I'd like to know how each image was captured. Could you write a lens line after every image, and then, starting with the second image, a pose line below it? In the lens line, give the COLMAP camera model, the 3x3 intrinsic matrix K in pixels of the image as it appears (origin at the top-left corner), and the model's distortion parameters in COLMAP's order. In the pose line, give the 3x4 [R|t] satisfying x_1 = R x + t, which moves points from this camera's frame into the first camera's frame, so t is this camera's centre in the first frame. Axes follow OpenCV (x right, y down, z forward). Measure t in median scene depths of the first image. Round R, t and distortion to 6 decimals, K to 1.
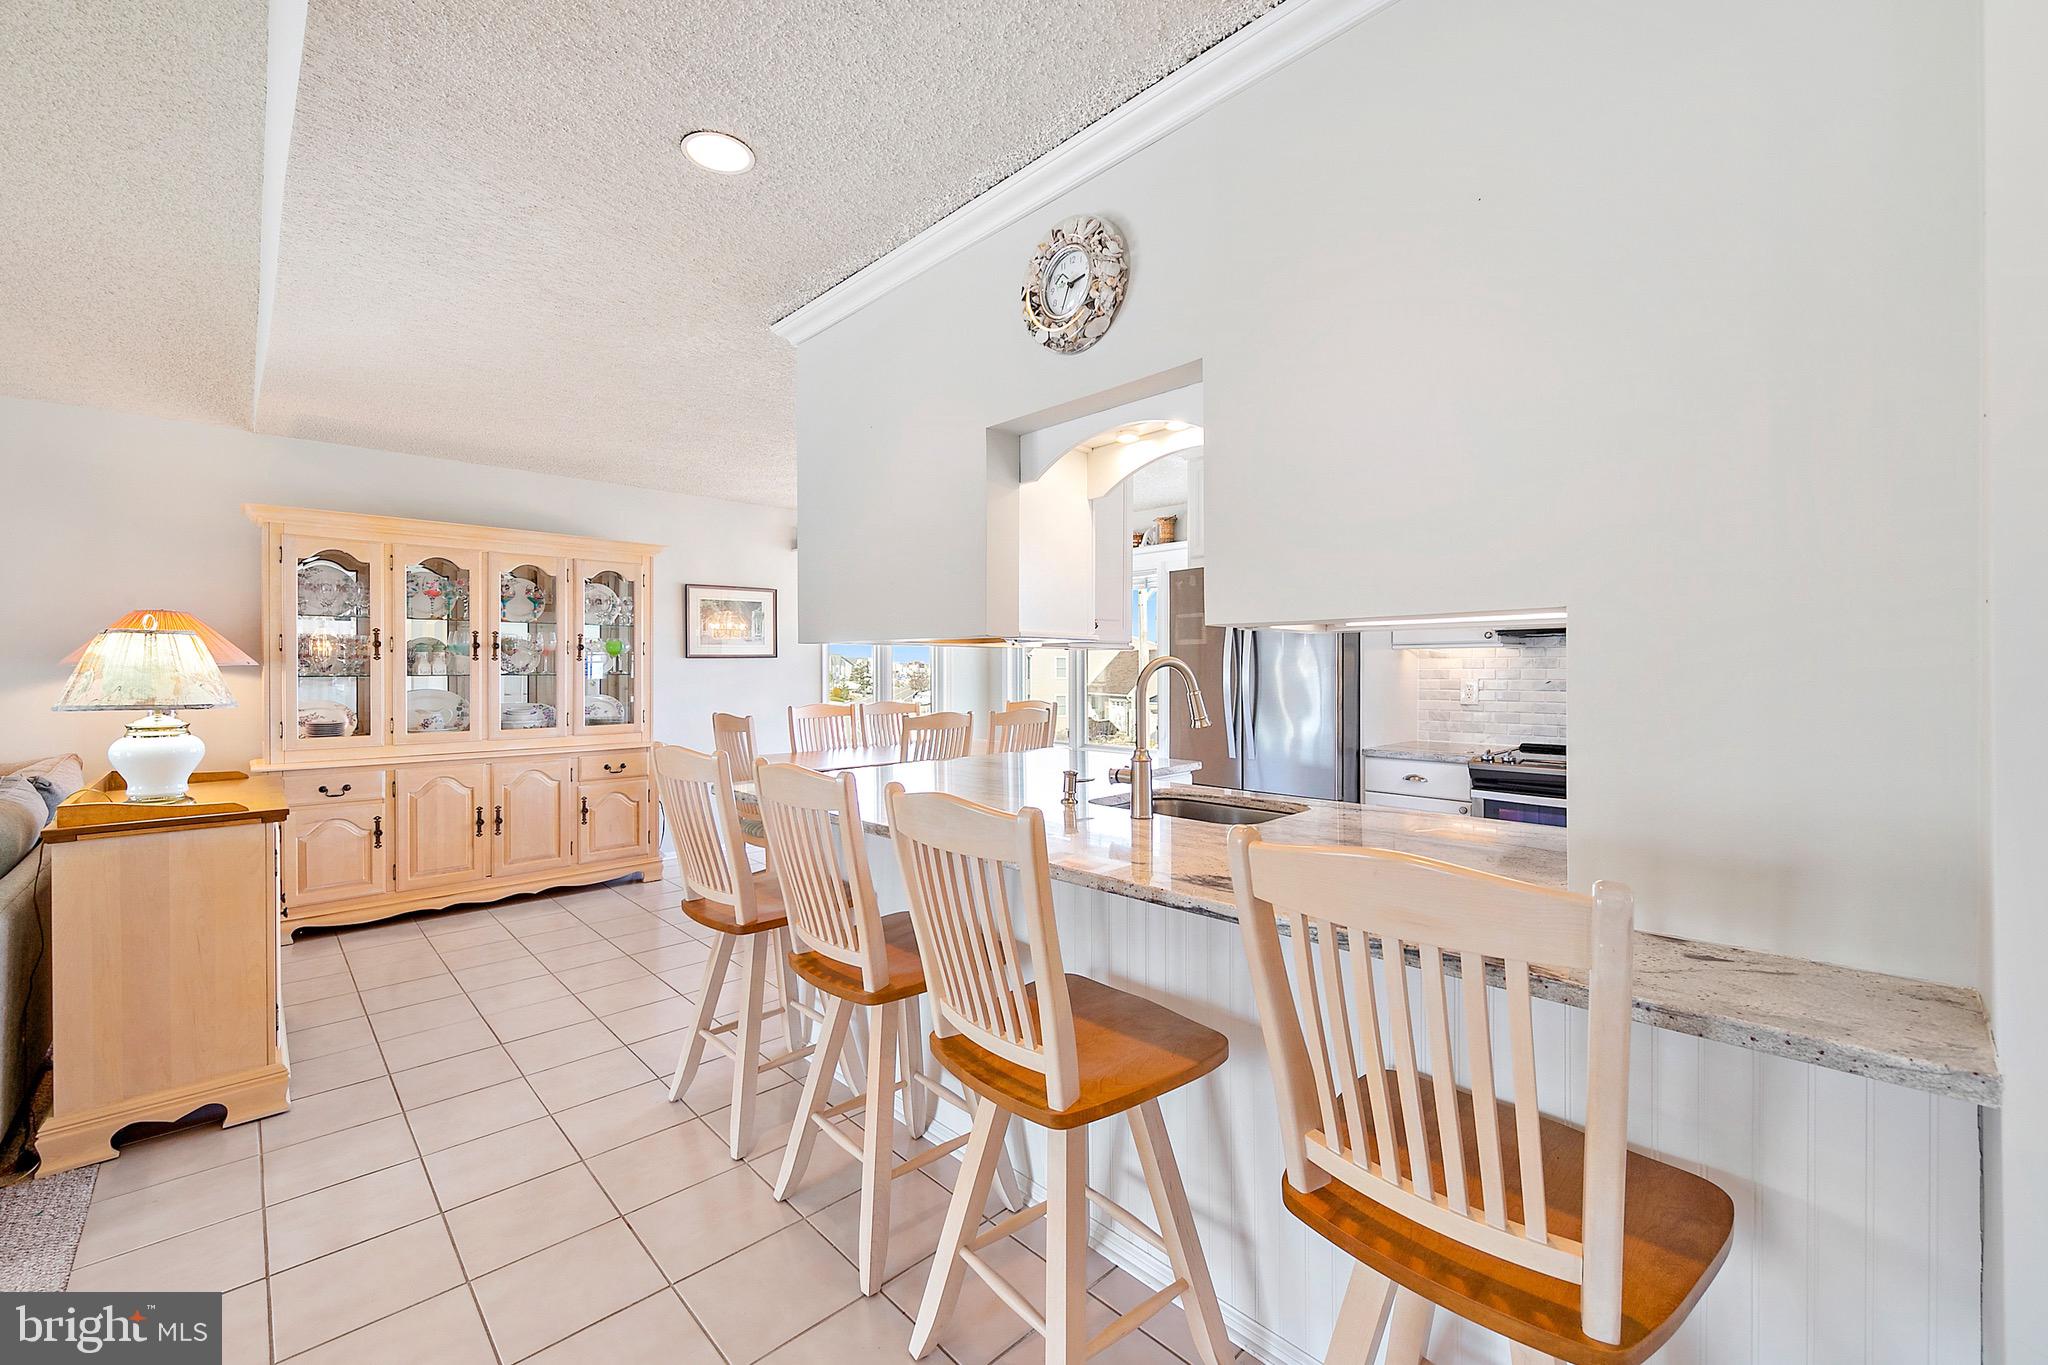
lens RADIAL K [[828.5, 0, 1031.7], [0, 828.5, 673.2], [0, 0, 1]] dist [0.004650, 0.000061]
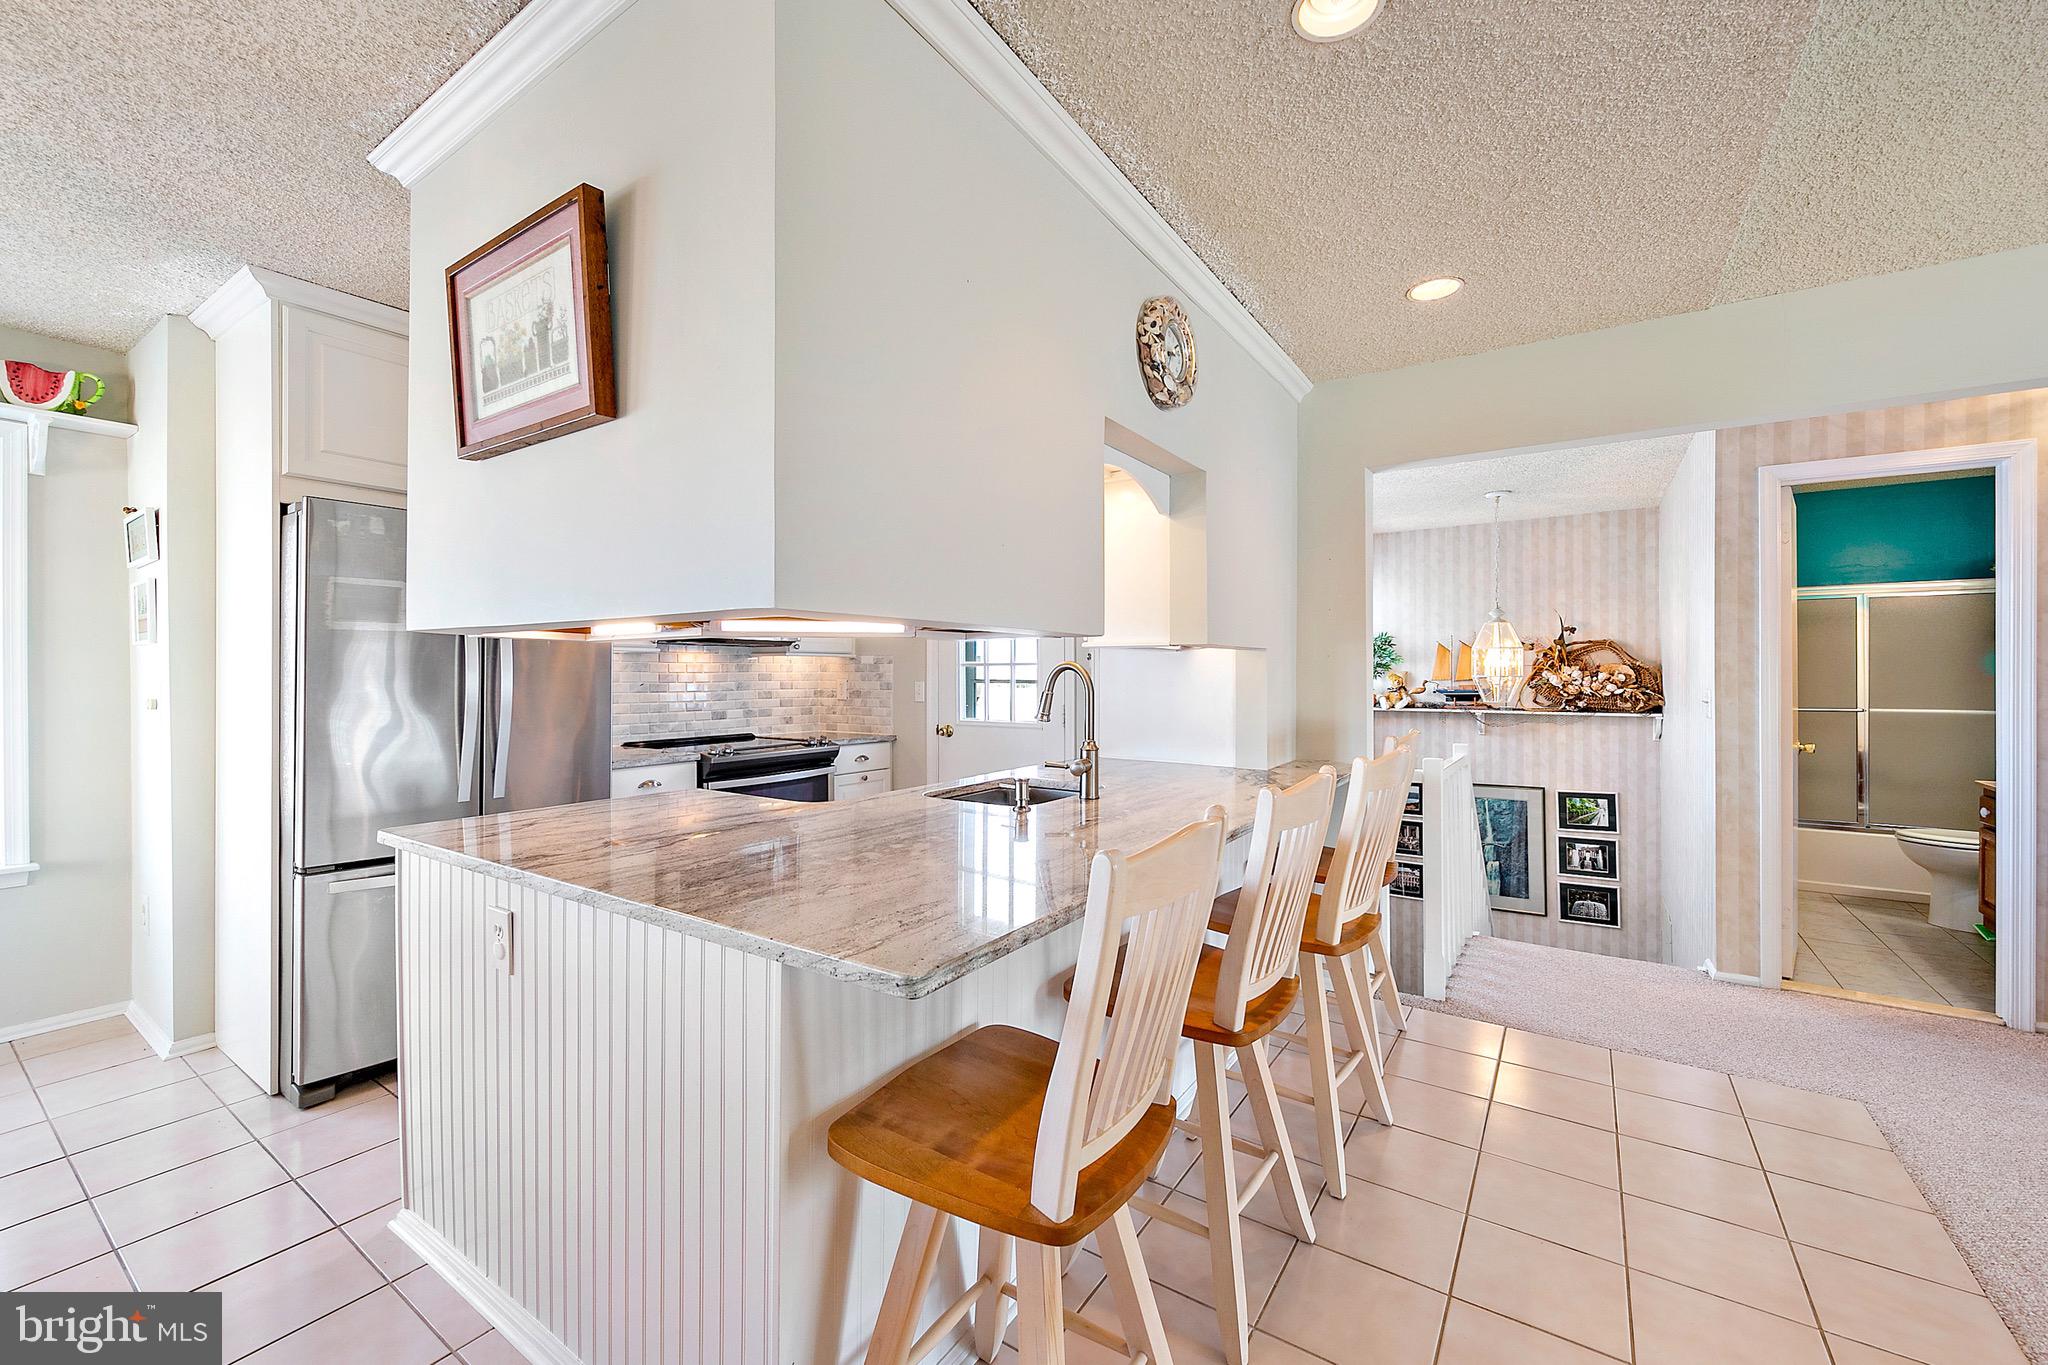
lens RADIAL K [[814.3, 0, 1021.9], [0, 814.3, 682.8], [0, 0, 1]] dist [0.008612, -0.004401]
pose [[-0.202440, -0.010019, 0.979243, -0.459784], [0.002899, 0.999937, 0.010830, -0.001315], [-0.979290, 0.005031, -0.202398, 0.622098]]
